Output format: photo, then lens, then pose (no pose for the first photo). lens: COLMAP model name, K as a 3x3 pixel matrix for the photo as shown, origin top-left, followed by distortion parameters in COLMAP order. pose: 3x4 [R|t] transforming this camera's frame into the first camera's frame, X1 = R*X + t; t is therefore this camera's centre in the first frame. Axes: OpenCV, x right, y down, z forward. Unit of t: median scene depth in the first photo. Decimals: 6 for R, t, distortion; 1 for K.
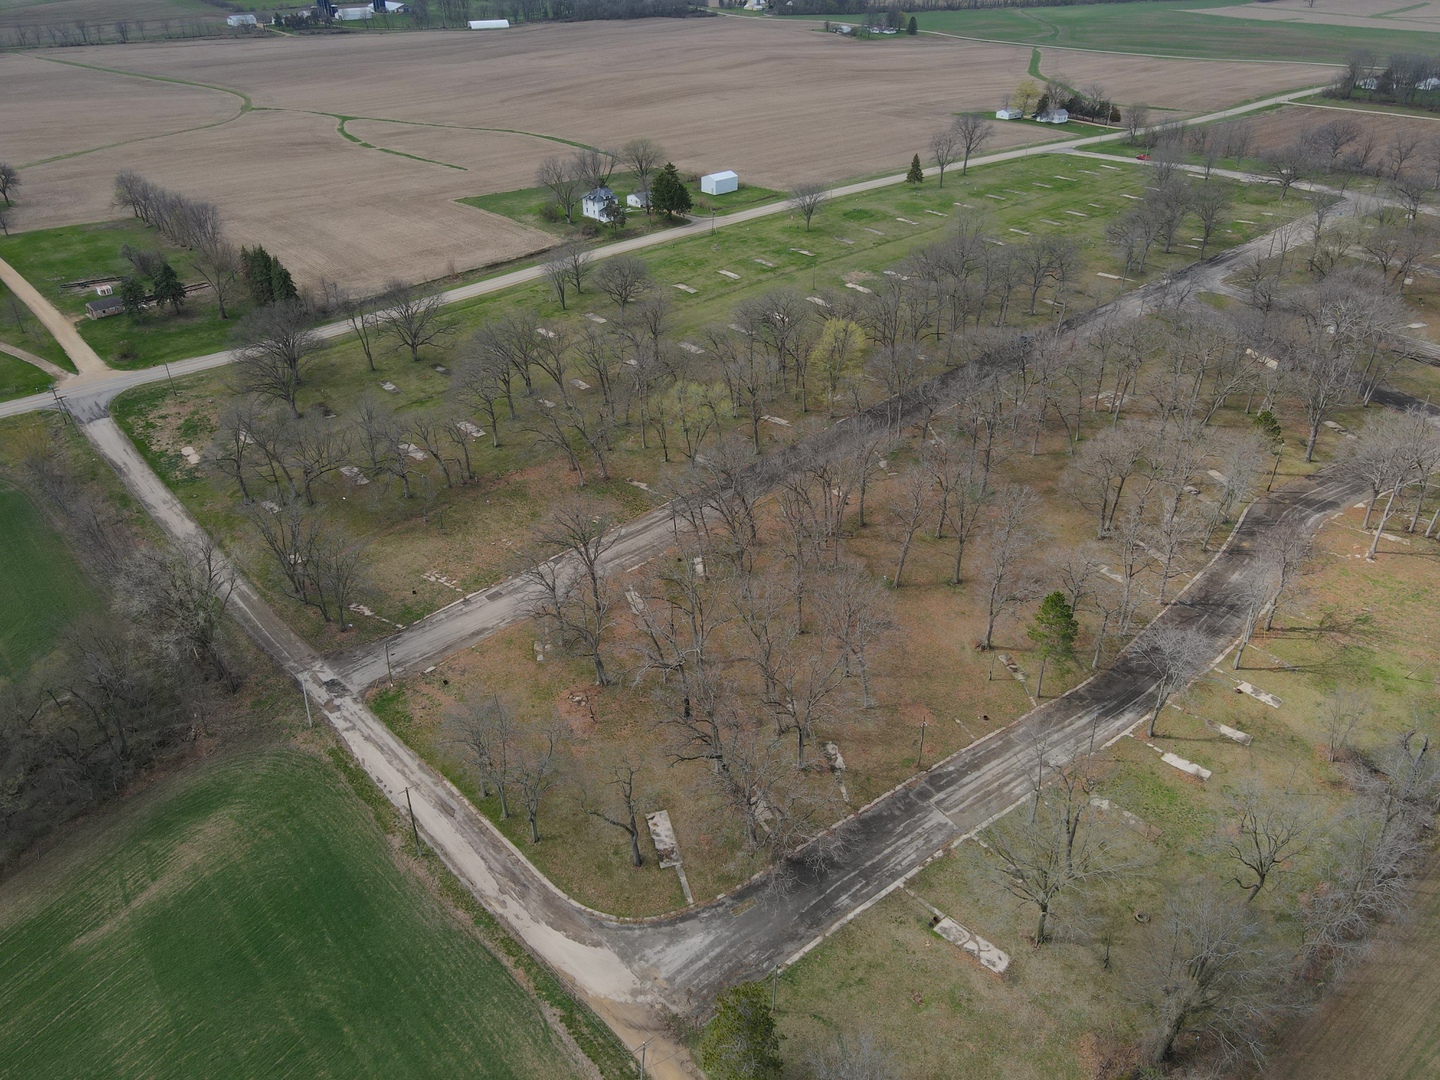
lens RADIAL K [[1045.0, 0, 711.9], [0, 1045.0, 545.5], [0, 0, 1]] dist [0.007658, 0.012704]
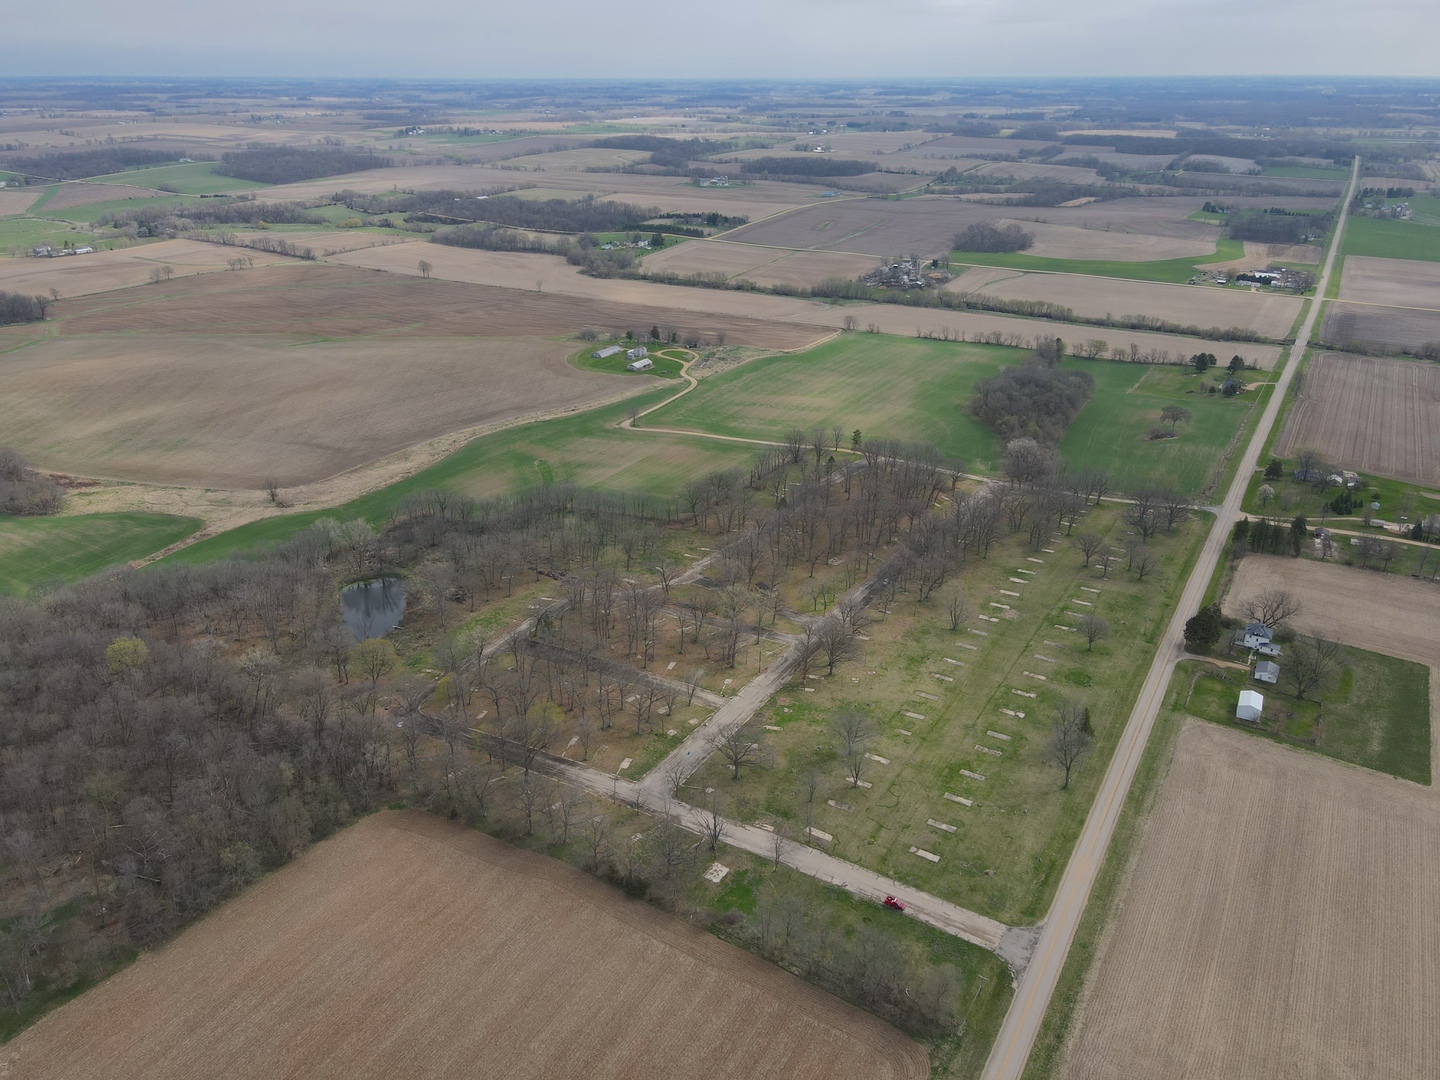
lens RADIAL K [[1045.0, 0, 705.0], [0, 1045.0, 544.1], [0, 0, 1]] dist [0.007658, 0.012704]
pose [[-0.950618, 0.130336, -0.281670, 1.186814], [-0.162357, 0.564635, 0.809214, -1.791718], [0.264511, 0.814985, -0.515591, 1.917417]]
